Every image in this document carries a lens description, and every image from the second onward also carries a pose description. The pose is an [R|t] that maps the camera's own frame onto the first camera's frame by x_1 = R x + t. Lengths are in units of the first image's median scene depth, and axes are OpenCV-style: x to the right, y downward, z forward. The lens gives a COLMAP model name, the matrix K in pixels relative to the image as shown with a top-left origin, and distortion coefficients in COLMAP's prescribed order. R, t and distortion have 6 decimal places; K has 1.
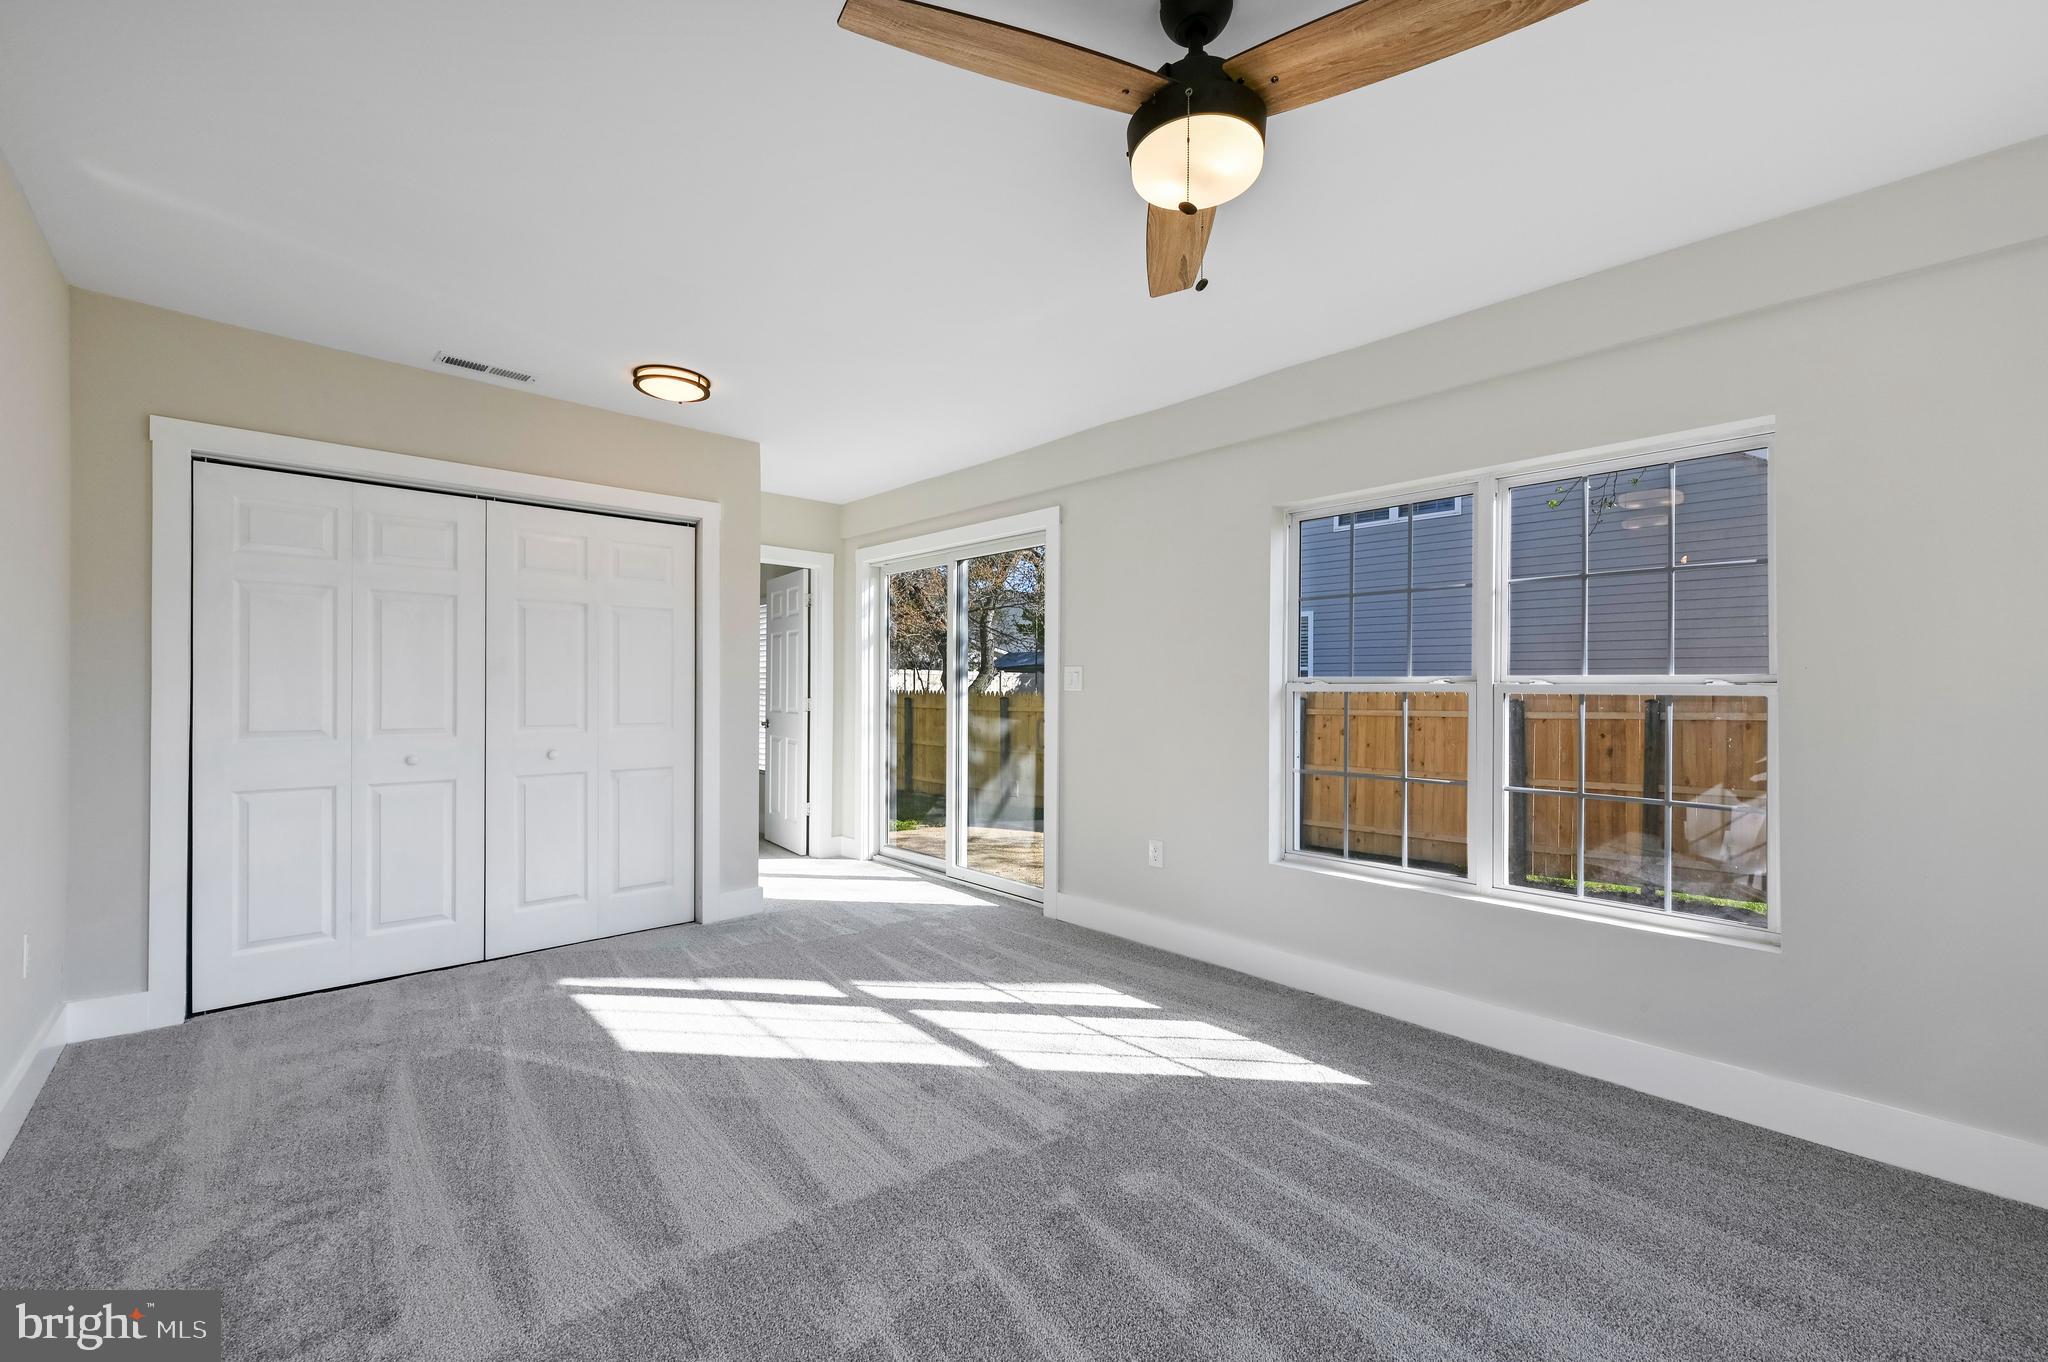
lens RADIAL K [[820.9, 0, 1019.2], [0, 820.9, 689.6], [0, 0, 1]] dist [0.004179, -0.009435]
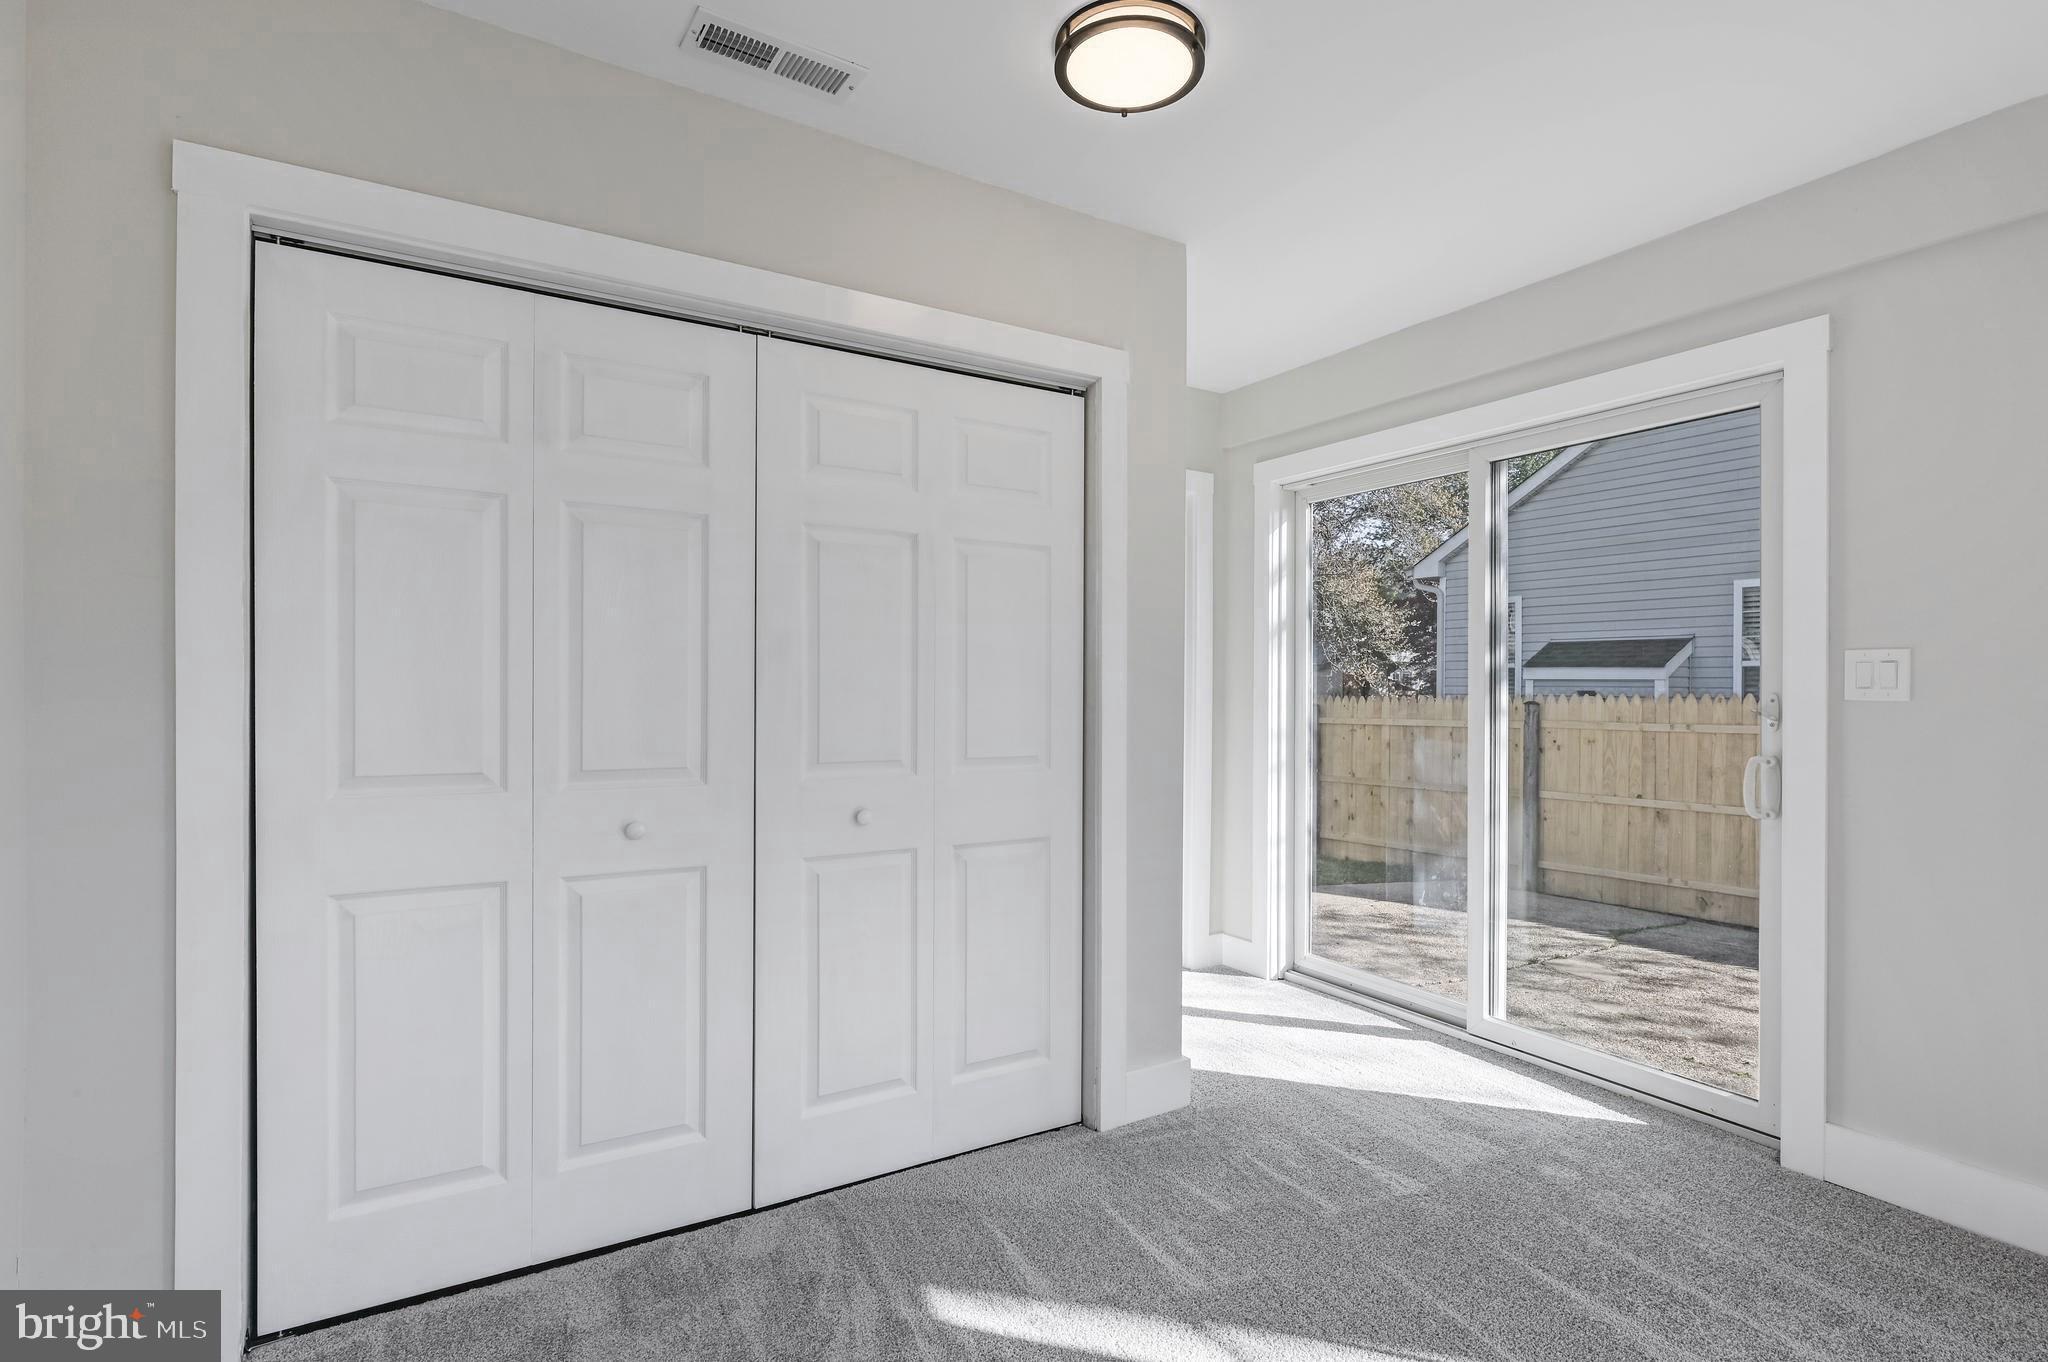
lens RADIAL K [[962.8, 0, 1021.3], [0, 962.8, 700.3], [0, 0, 1]] dist [0.011360, -0.018625]
pose [[0.979364, 0.006249, -0.202007, -0.368397], [-0.004250, 0.999938, 0.010327, -0.004016], [0.202059, -0.009255, 0.979330, 0.440765]]
